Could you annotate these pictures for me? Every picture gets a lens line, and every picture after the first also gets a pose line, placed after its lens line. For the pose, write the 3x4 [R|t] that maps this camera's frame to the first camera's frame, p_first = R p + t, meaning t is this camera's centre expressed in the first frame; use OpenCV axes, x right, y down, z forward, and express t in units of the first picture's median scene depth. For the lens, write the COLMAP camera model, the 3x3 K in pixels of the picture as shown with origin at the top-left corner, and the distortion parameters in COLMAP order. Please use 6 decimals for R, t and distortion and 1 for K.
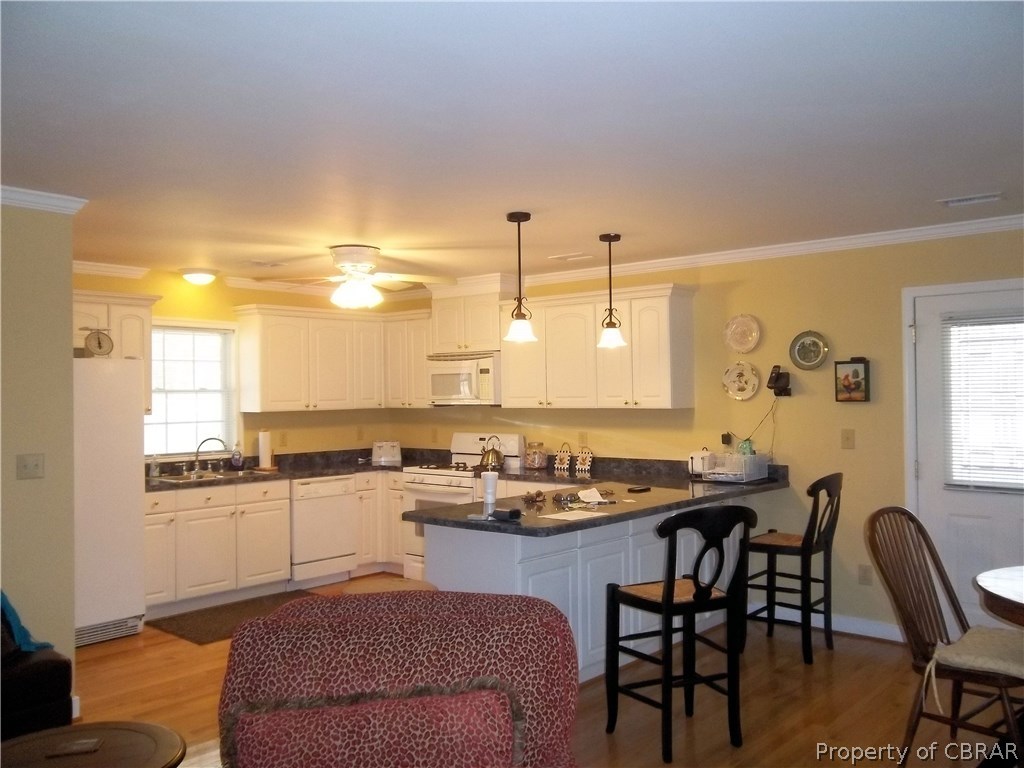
lens RADIAL K [[850.5, 0, 512.5], [0, 850.5, 384.8], [0, 0, 1]] dist [-0.001069, 0.002306]
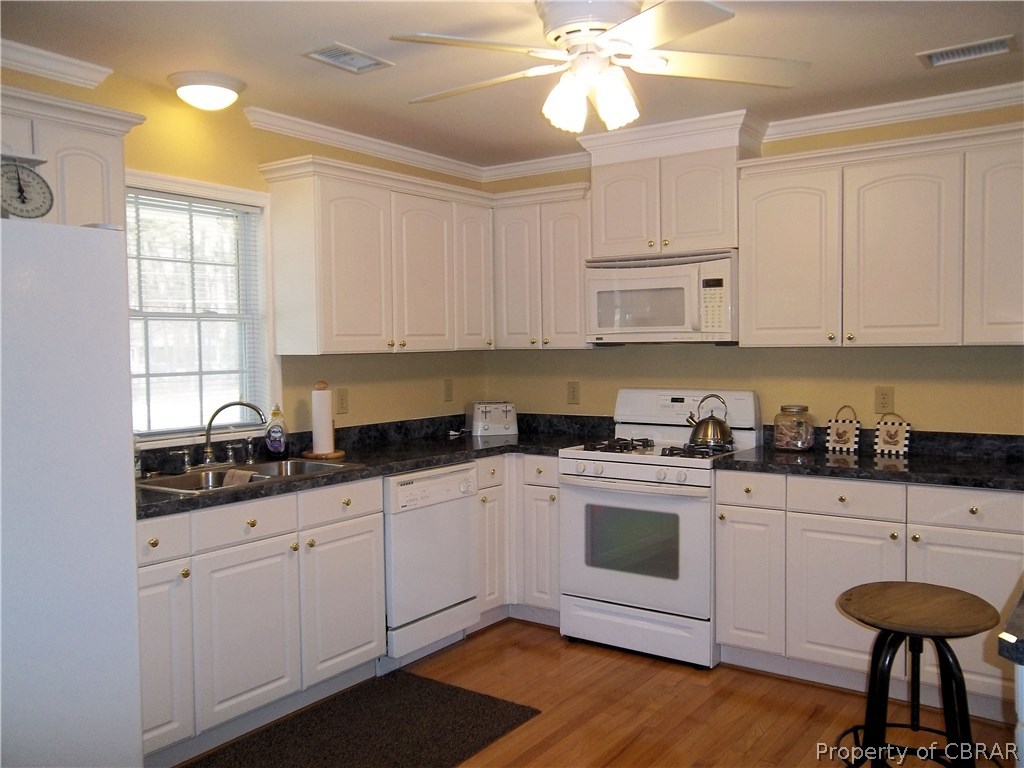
lens RADIAL K [[873.8, 0, 516.3], [0, 873.8, 376.7], [0, 0, 1]] dist [-0.004183, 0.047180]
pose [[0.995048, -0.002599, 0.099357, -0.222530], [-0.002071, 0.998899, 0.046869, 0.019559], [-0.099369, -0.046843, 0.993947, 0.416514]]
